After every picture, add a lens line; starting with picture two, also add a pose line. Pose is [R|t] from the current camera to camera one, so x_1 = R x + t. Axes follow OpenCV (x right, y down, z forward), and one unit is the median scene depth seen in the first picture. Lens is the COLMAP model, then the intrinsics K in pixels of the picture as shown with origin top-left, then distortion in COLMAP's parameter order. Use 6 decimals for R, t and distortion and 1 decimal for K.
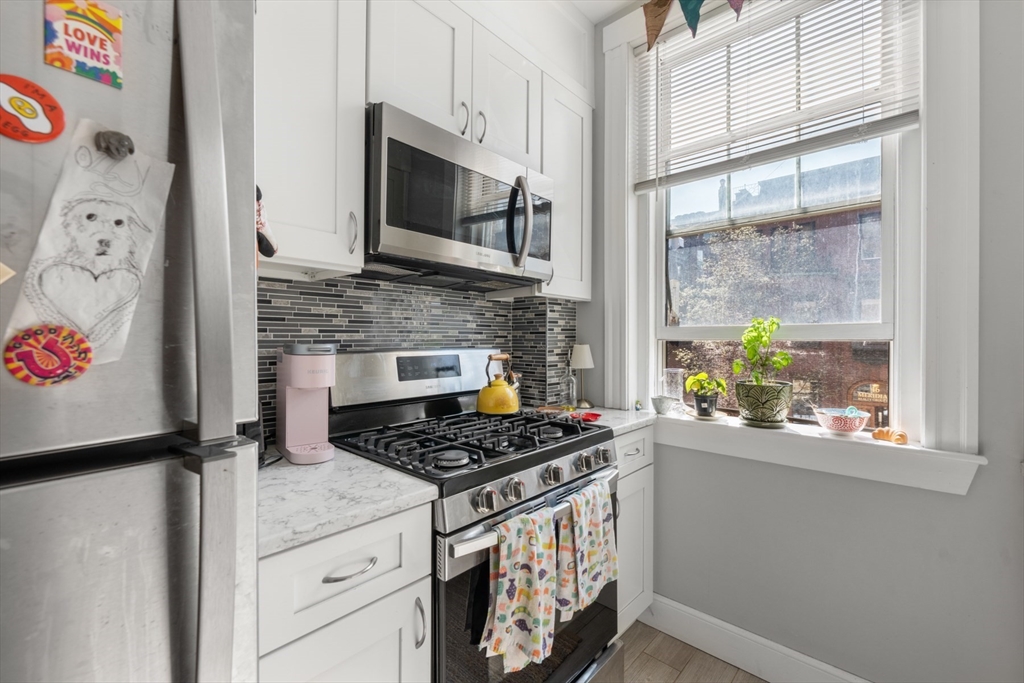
lens RADIAL K [[434.8, 0, 512.0], [0, 434.8, 341.5], [0, 0, 1]] dist [-0.000044, -0.000331]
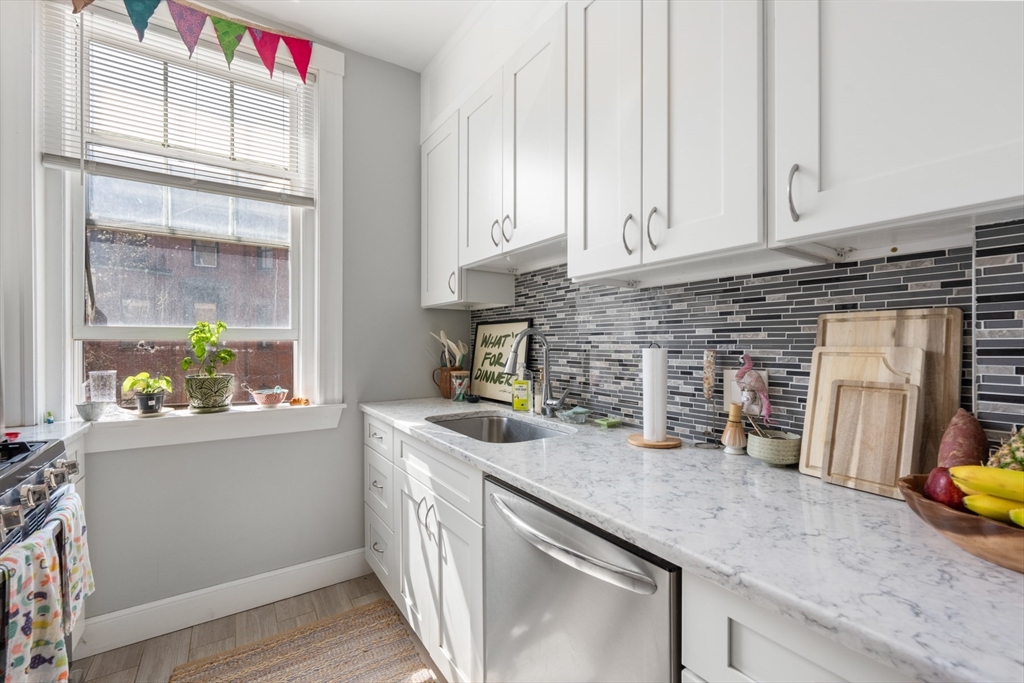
lens RADIAL K [[434.8, 0, 512.0], [0, 434.8, 341.5], [0, 0, 1]] dist [-0.000044, -0.000331]
pose [[0.246984, -0.000590, 0.969019, -0.395437], [0.003402, 0.999994, -0.000258, 0.003713], [-0.969014, 0.003360, 0.246984, -0.104634]]
